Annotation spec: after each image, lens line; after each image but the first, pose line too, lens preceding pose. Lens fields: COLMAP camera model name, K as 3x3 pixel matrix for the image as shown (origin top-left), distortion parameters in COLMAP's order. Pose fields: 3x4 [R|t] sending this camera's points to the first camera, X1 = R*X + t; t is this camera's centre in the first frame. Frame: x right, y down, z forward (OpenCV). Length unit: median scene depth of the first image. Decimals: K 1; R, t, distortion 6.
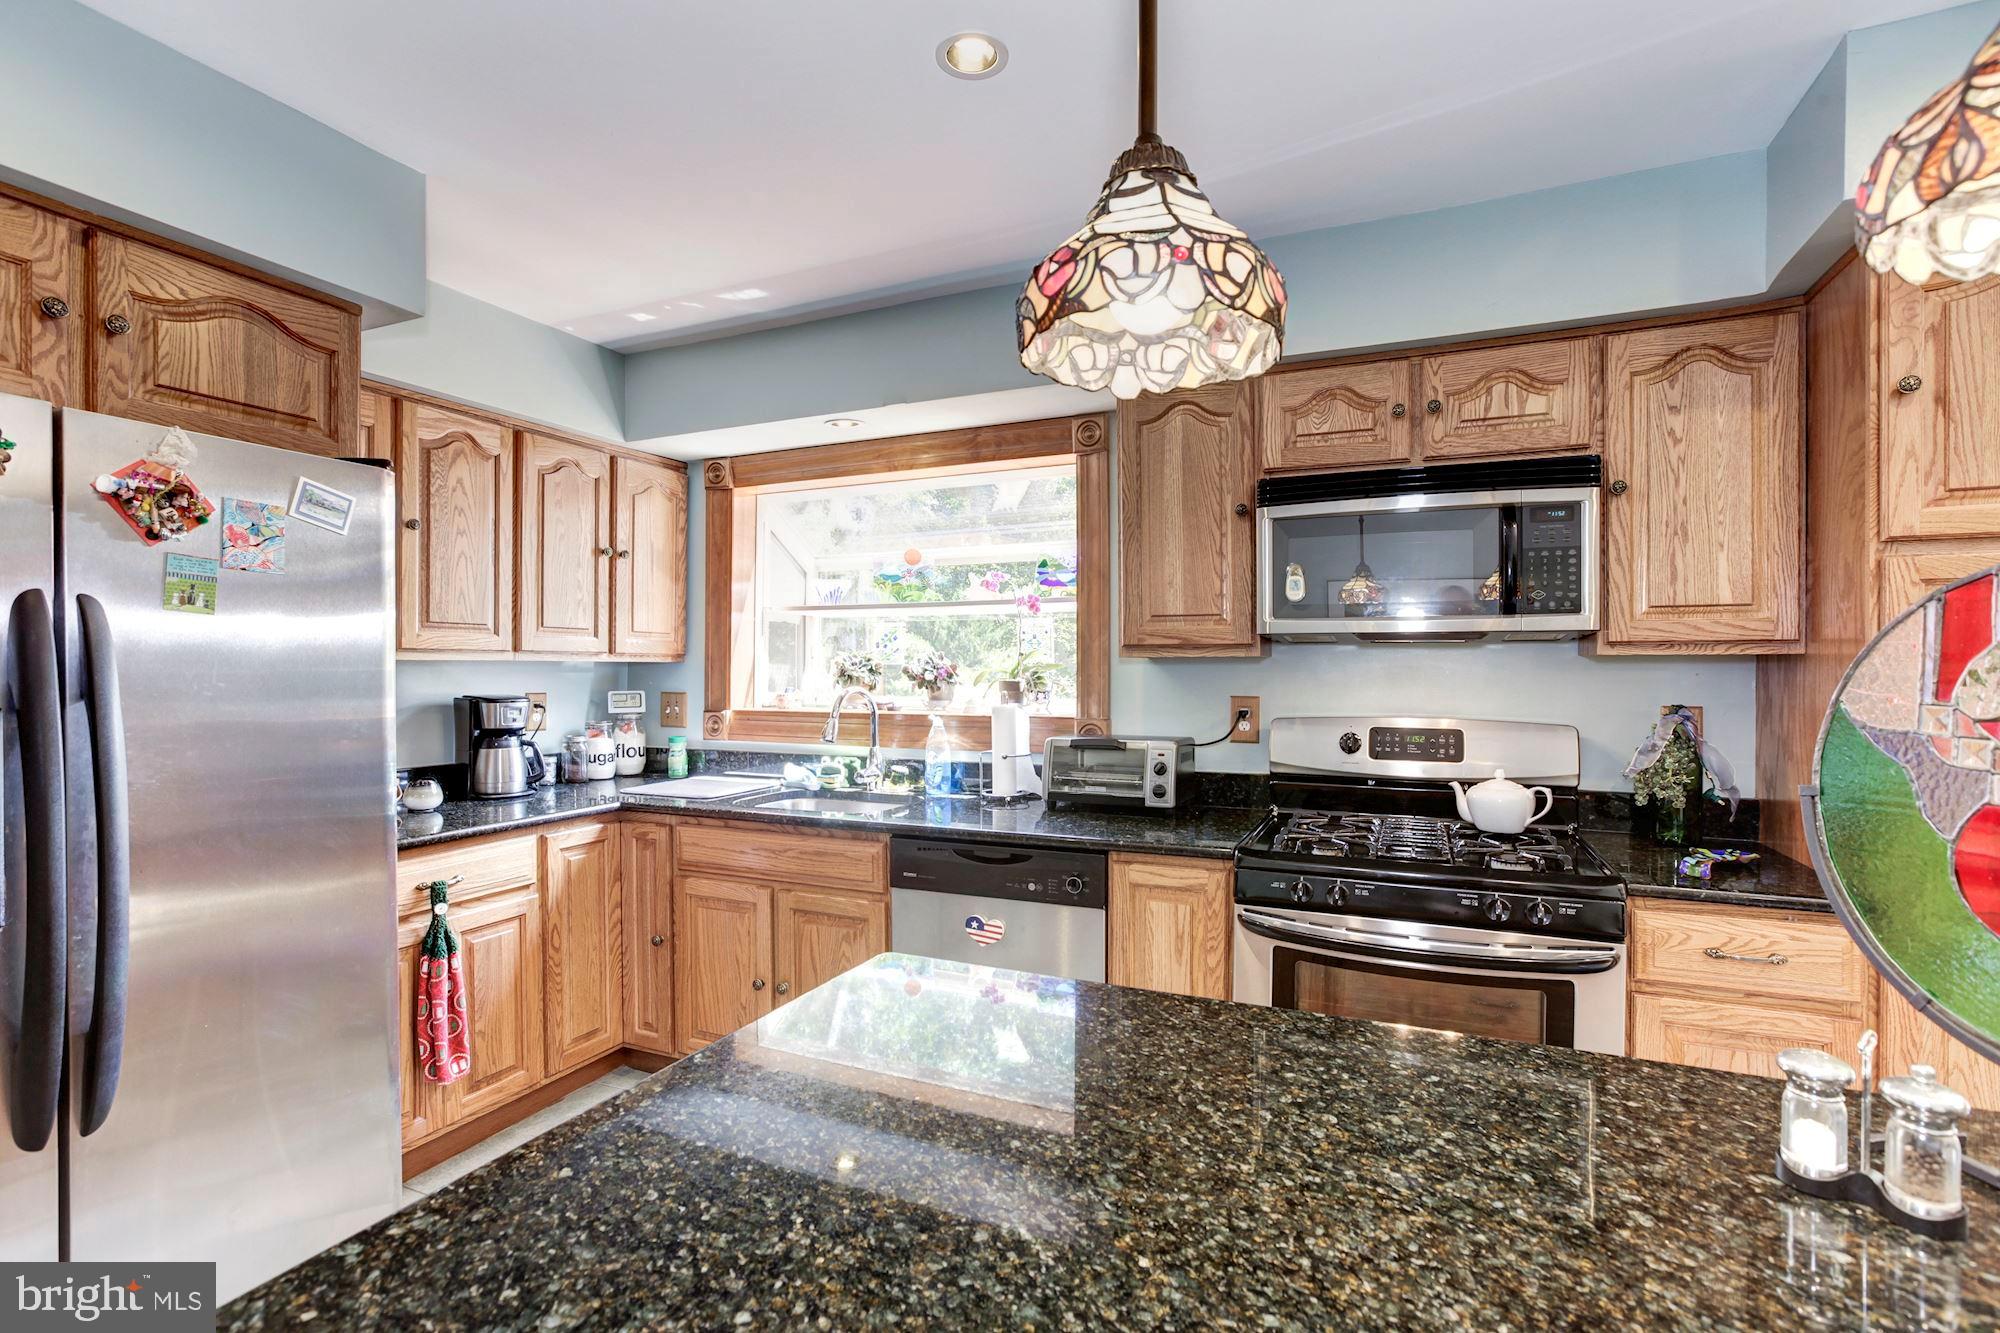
lens RADIAL K [[915.4, 0, 999.1], [0, 915.4, 656.6], [0, 0, 1]] dist [-0.024694, 0.013132]
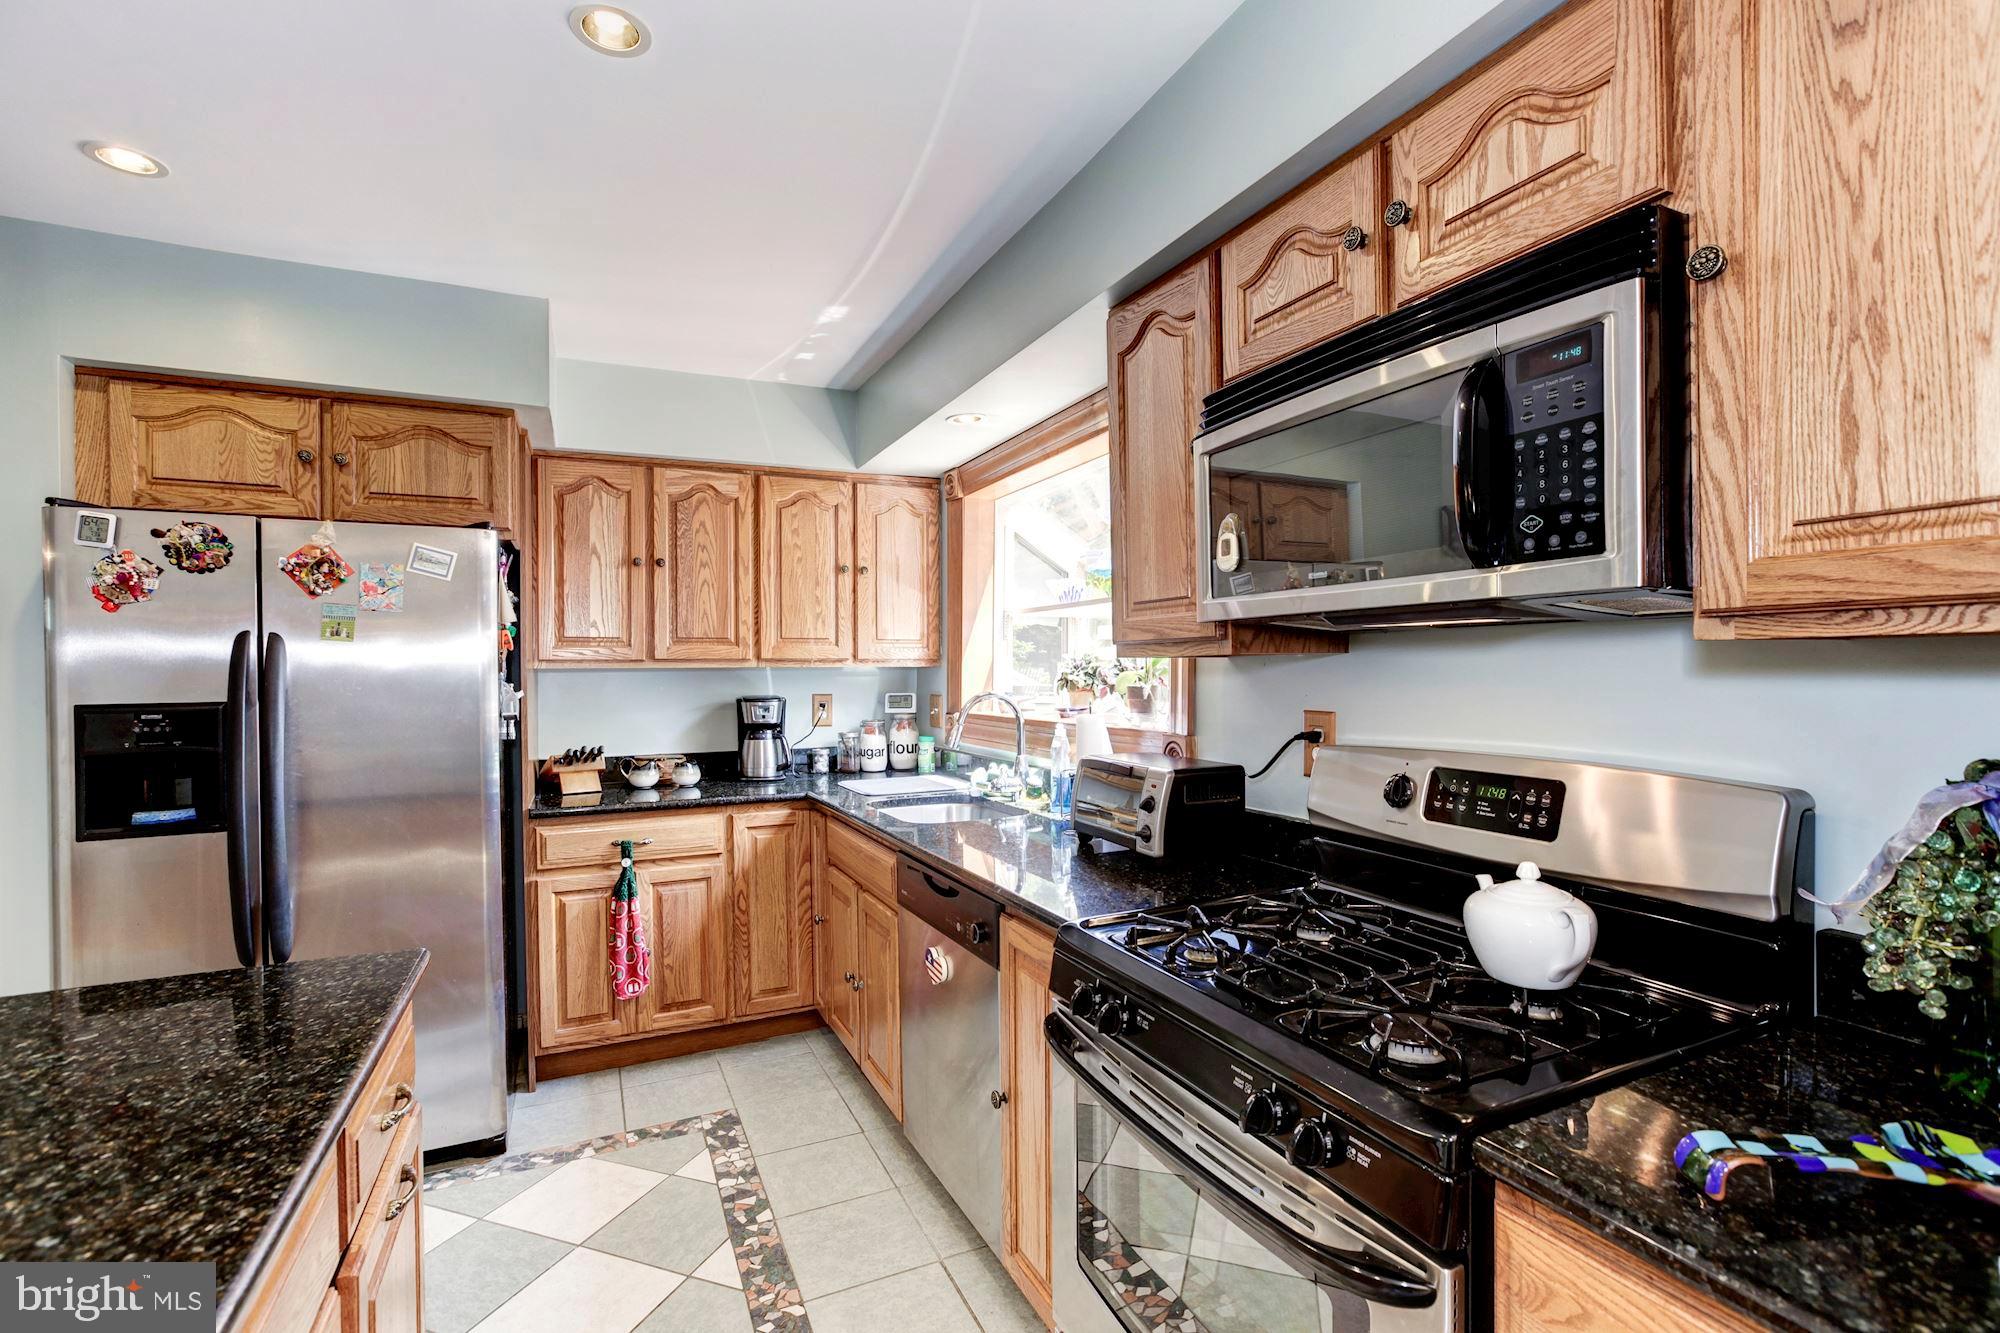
lens RADIAL K [[905.7, 0, 1000.0], [0, 905.7, 666.5], [0, 0, 1]] dist [-0.027590, 0.014683]
pose [[0.758675, -0.009083, -0.651406, 0.615439], [0.016688, 0.999846, 0.005494, 0.002783], [0.651256, -0.015039, 0.758709, 0.381888]]
